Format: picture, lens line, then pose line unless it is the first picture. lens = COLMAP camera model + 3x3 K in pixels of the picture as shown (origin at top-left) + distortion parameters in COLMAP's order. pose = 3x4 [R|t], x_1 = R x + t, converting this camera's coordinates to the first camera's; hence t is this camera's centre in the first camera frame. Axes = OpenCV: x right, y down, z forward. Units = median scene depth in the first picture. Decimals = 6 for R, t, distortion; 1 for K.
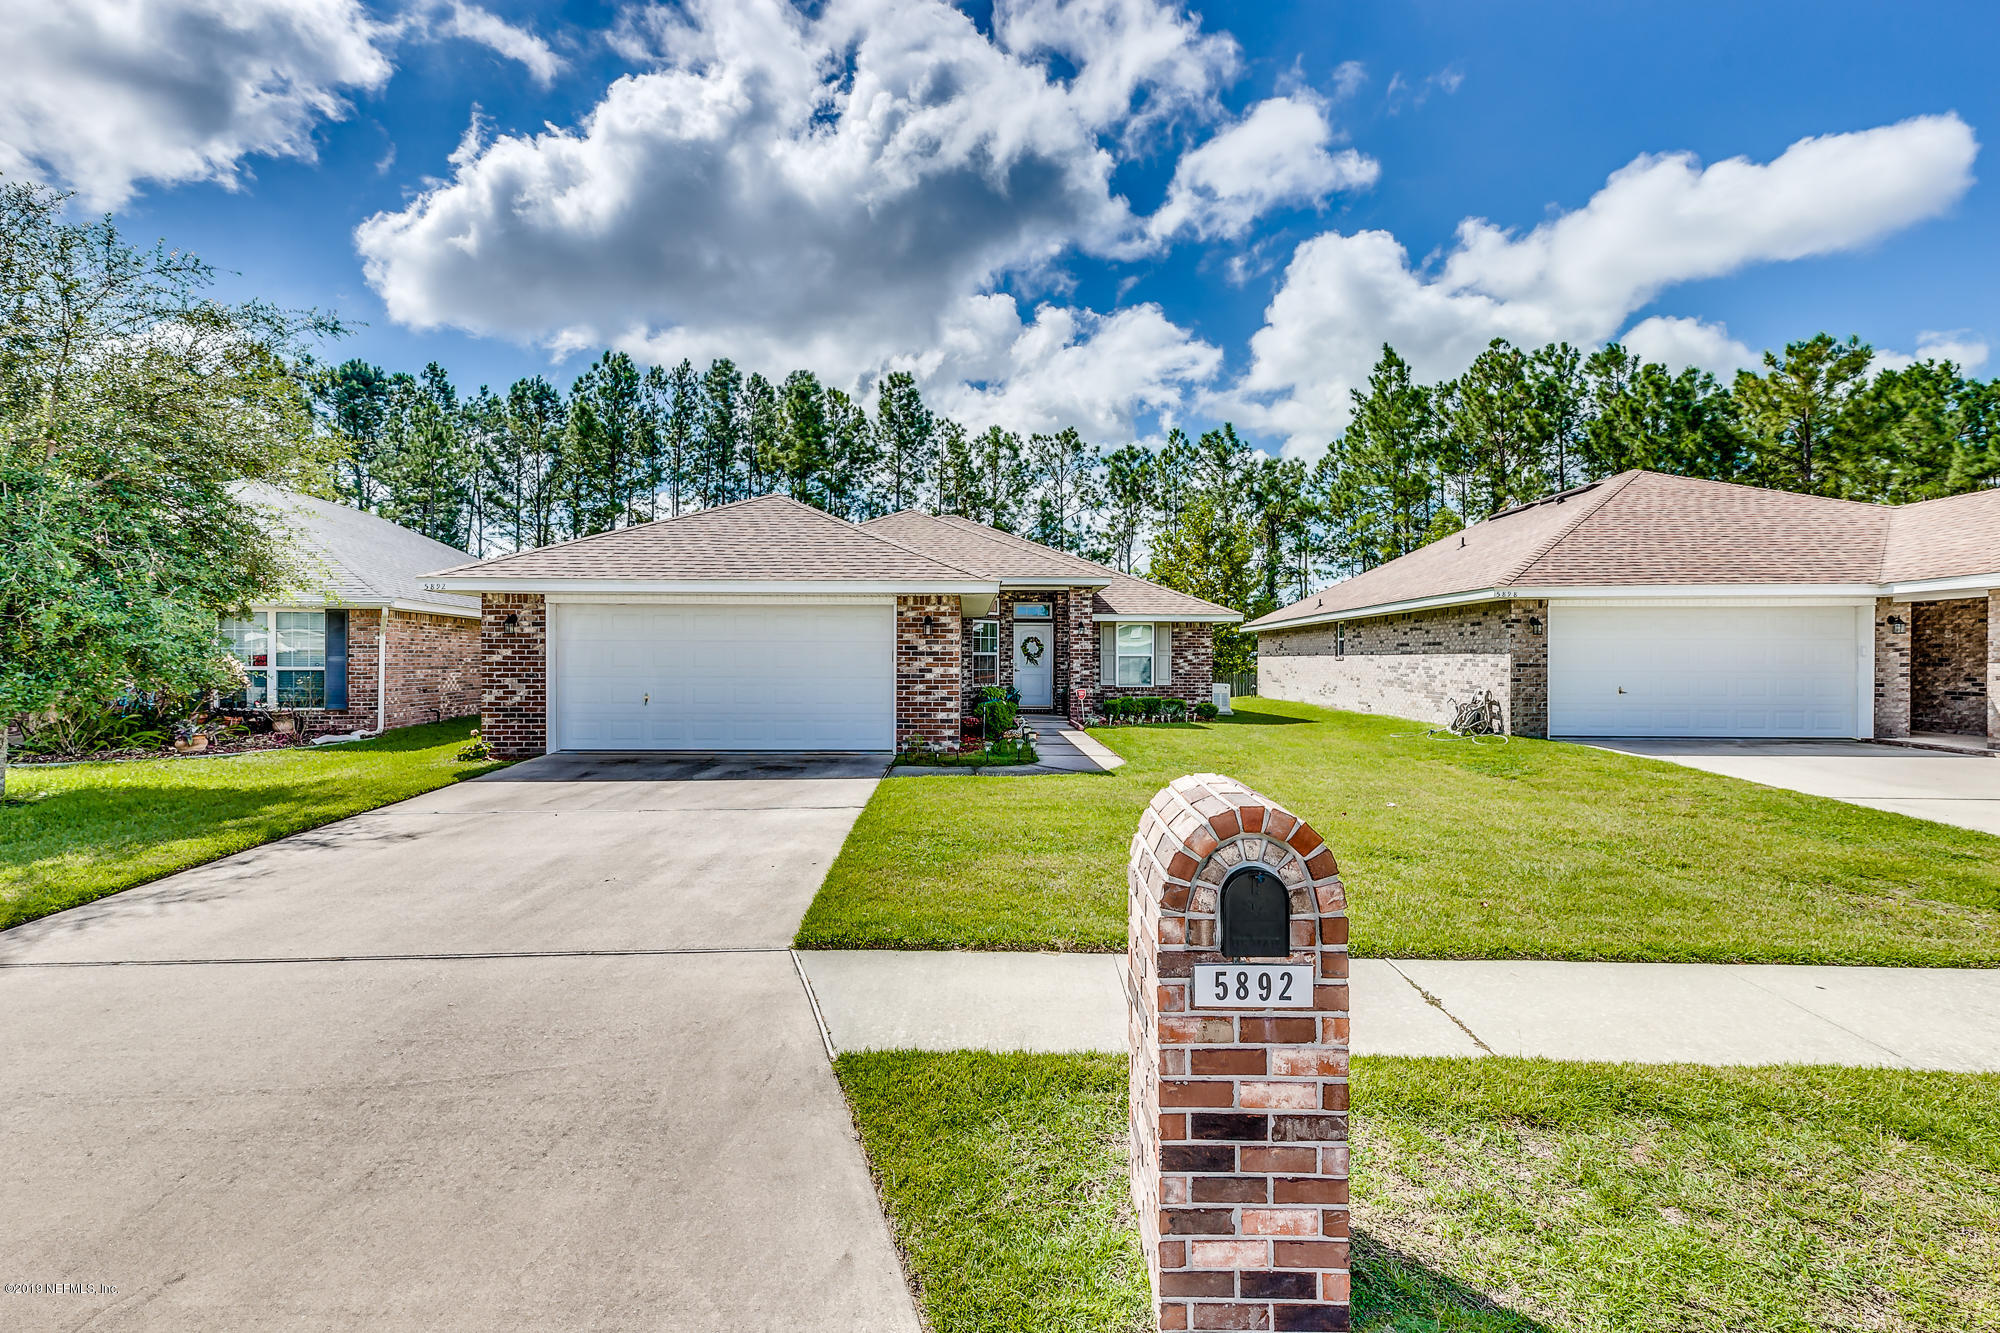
lens RADIAL K [[847.3, 0, 989.5], [0, 847.3, 660.0], [0, 0, 1]] dist [0.001971, -0.001347]
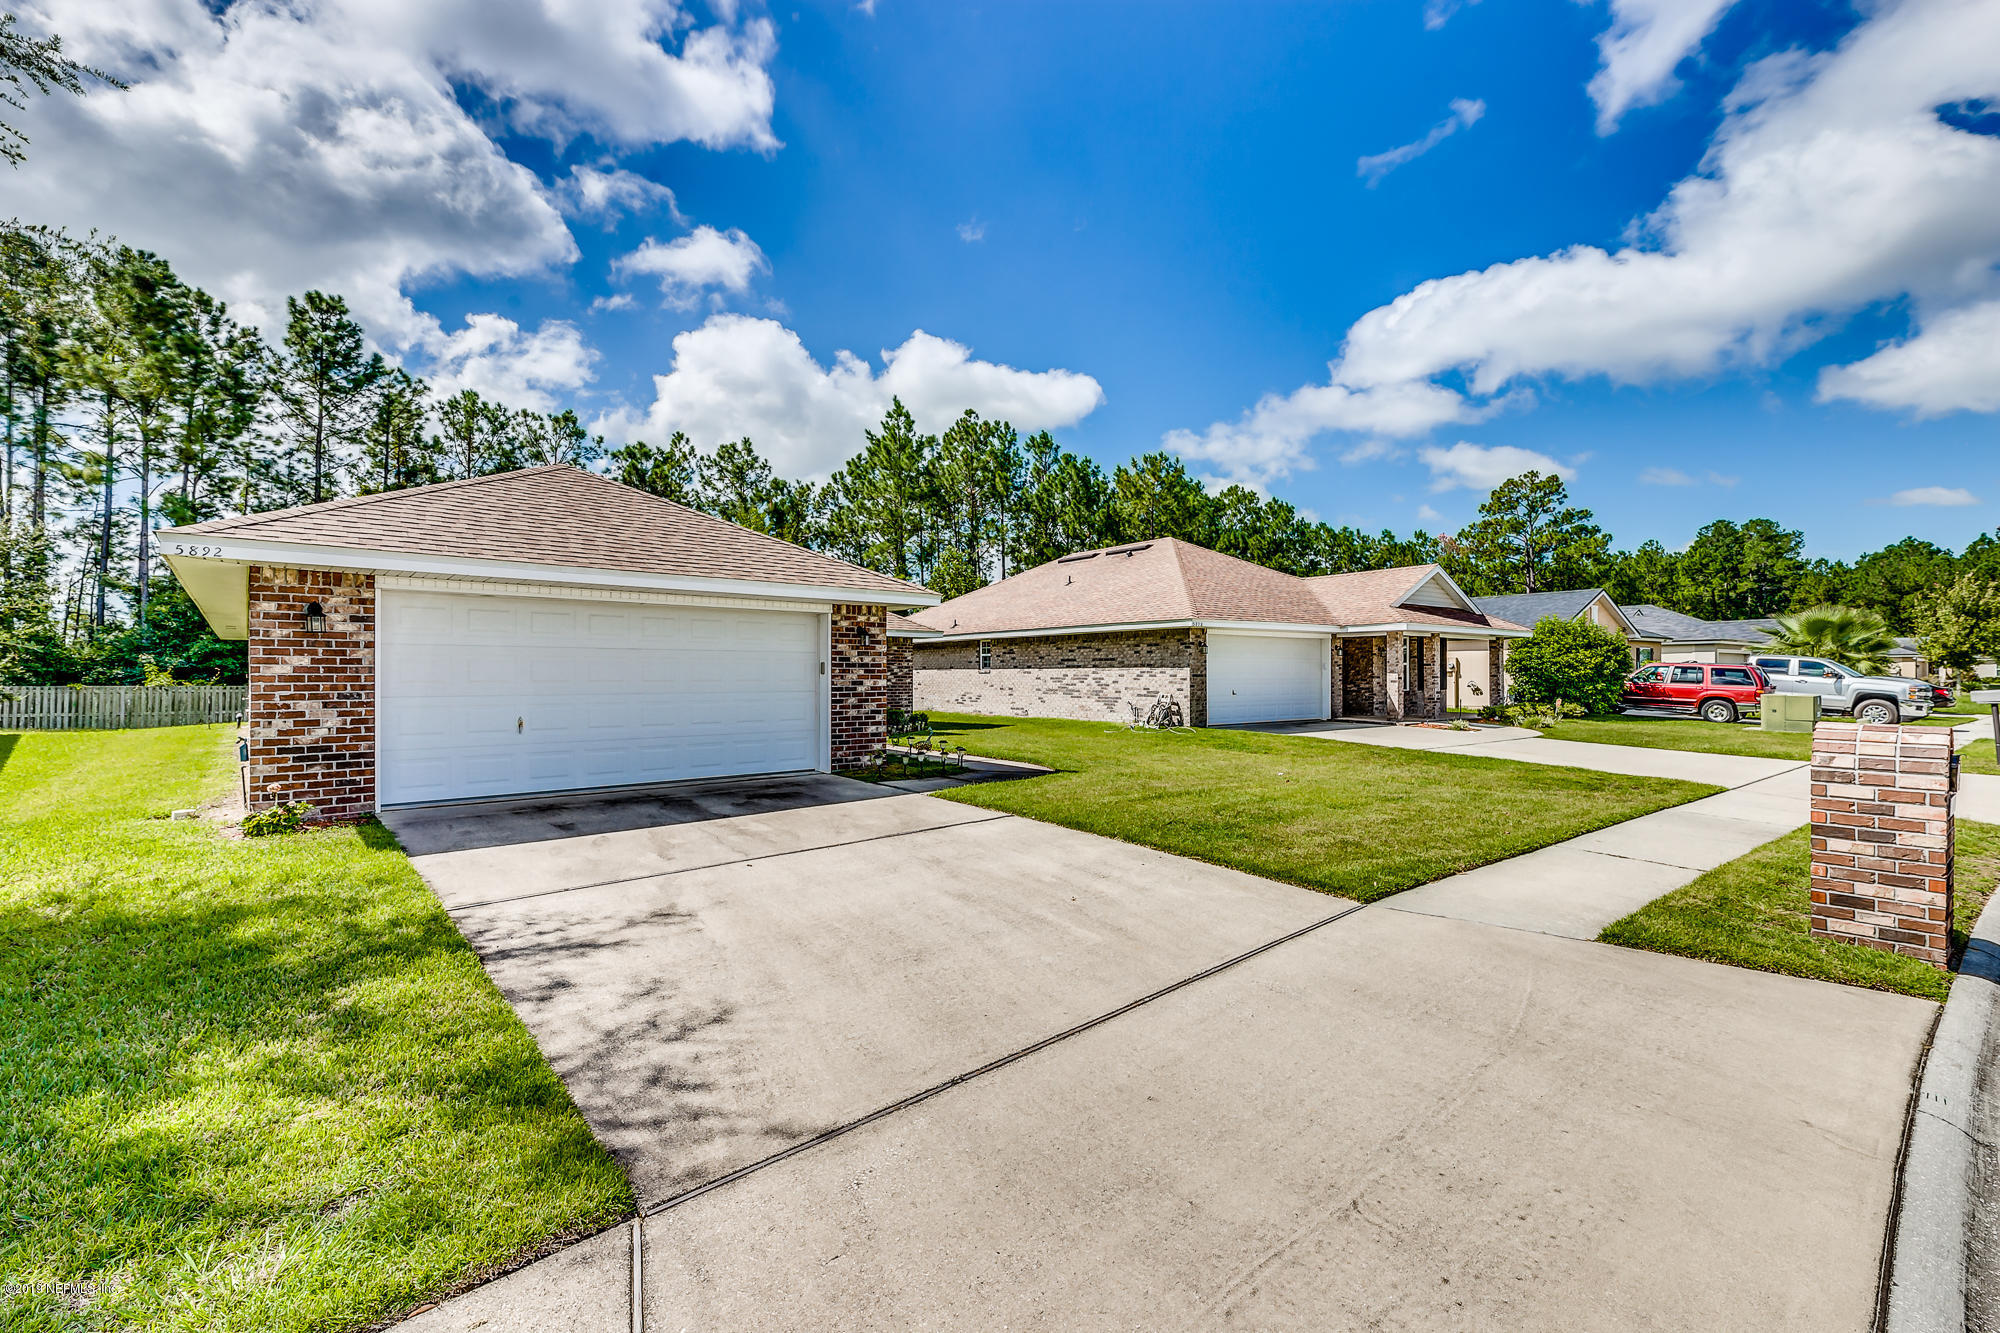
lens RADIAL K [[847.3, 0, 1001.2], [0, 847.3, 675.1], [0, 0, 1]] dist [0.001971, -0.001347]
pose [[0.762349, -0.003335, 0.647158, -0.352108], [0.002999, 0.999994, 0.001621, 0.001419], [-0.647160, 0.000705, 0.762354, 0.100207]]
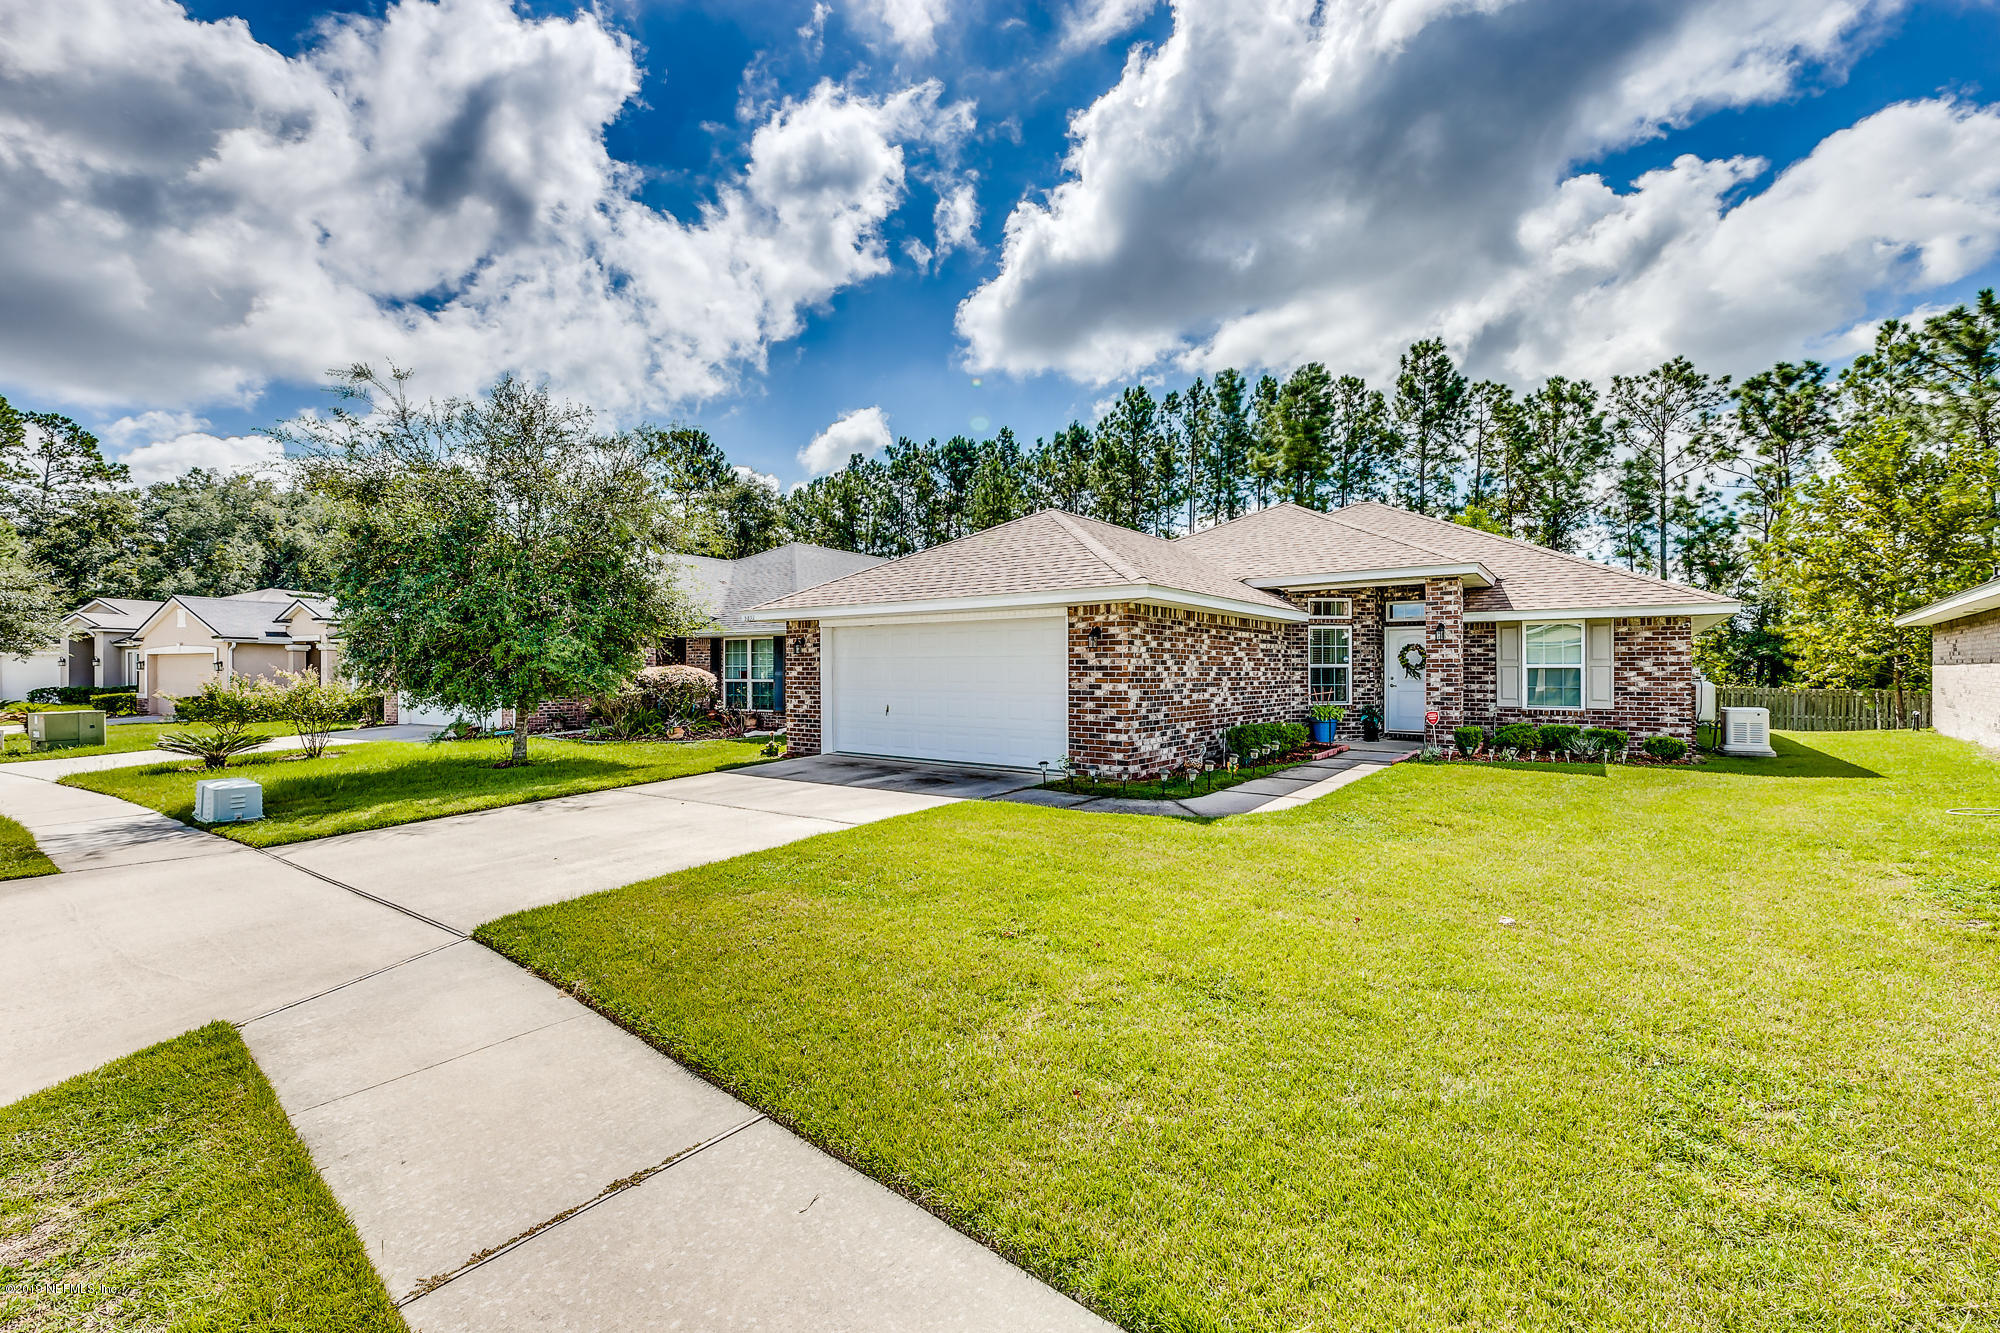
lens RADIAL K [[847.3, 0, 1003.3], [0, 847.3, 667.8], [0, 0, 1]] dist [0.001971, -0.001347]
pose [[0.781416, -0.005315, -0.623988, 0.256491], [0.003084, 0.999984, -0.004656, -0.002512], [0.624003, 0.001714, 0.781420, 0.138397]]
